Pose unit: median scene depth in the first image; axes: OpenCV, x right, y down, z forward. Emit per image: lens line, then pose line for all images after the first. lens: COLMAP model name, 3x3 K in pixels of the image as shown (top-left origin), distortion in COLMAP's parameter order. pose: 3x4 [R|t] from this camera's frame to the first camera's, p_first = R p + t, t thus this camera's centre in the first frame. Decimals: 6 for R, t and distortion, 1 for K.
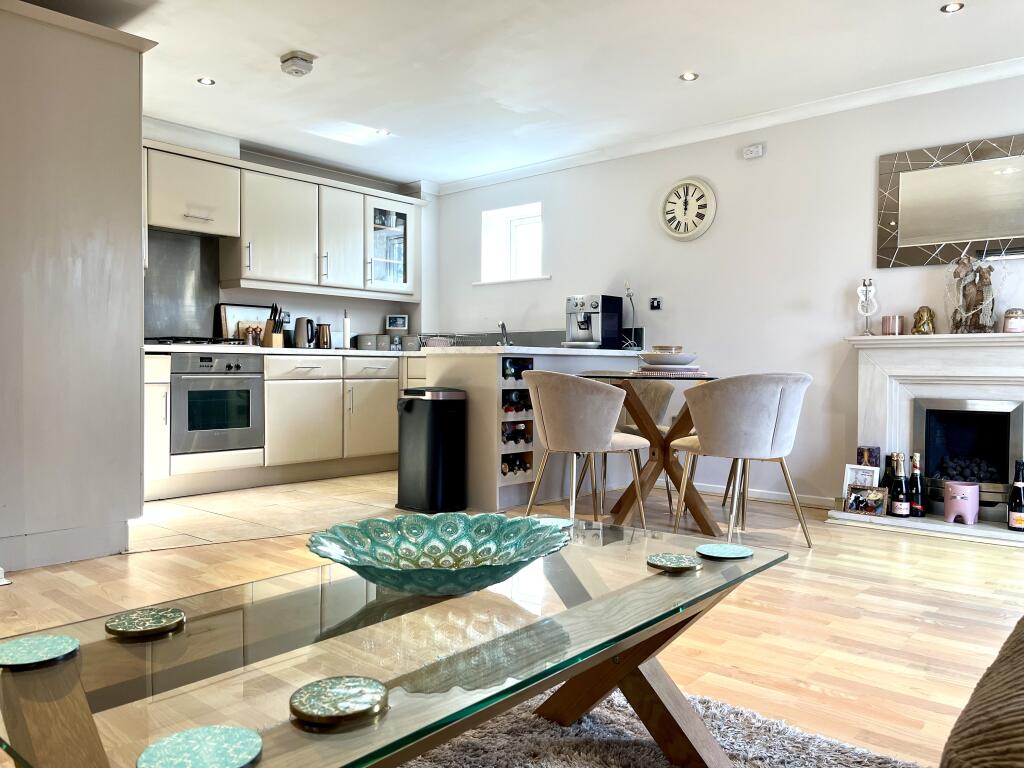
lens RADIAL K [[781.3, 0, 512.2], [0, 781.3, 383.4], [0, 0, 1]] dist [0.052985, -0.002613]
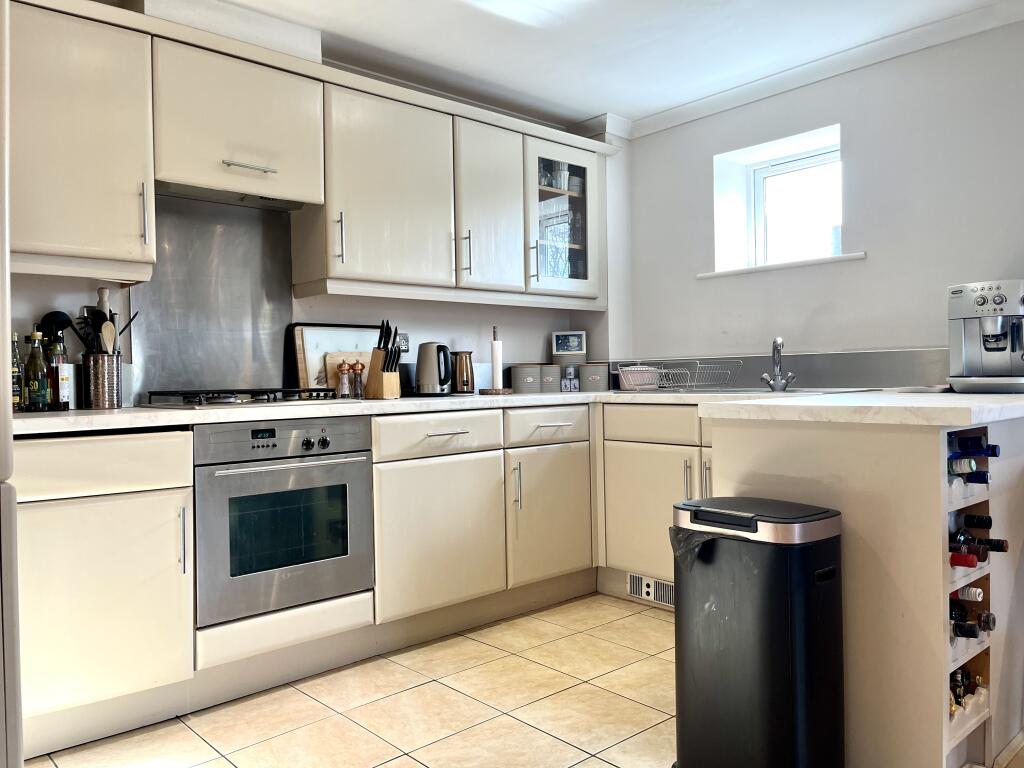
lens RADIAL K [[781.3, 0, 510.3], [0, 781.3, 386.2], [0, 0, 1]] dist [0.052985, -0.002613]
pose [[0.993248, -0.022732, -0.113759, -0.147204], [0.021716, 0.999713, -0.010164, -0.045686], [0.113957, 0.007625, 0.993456, 0.441116]]
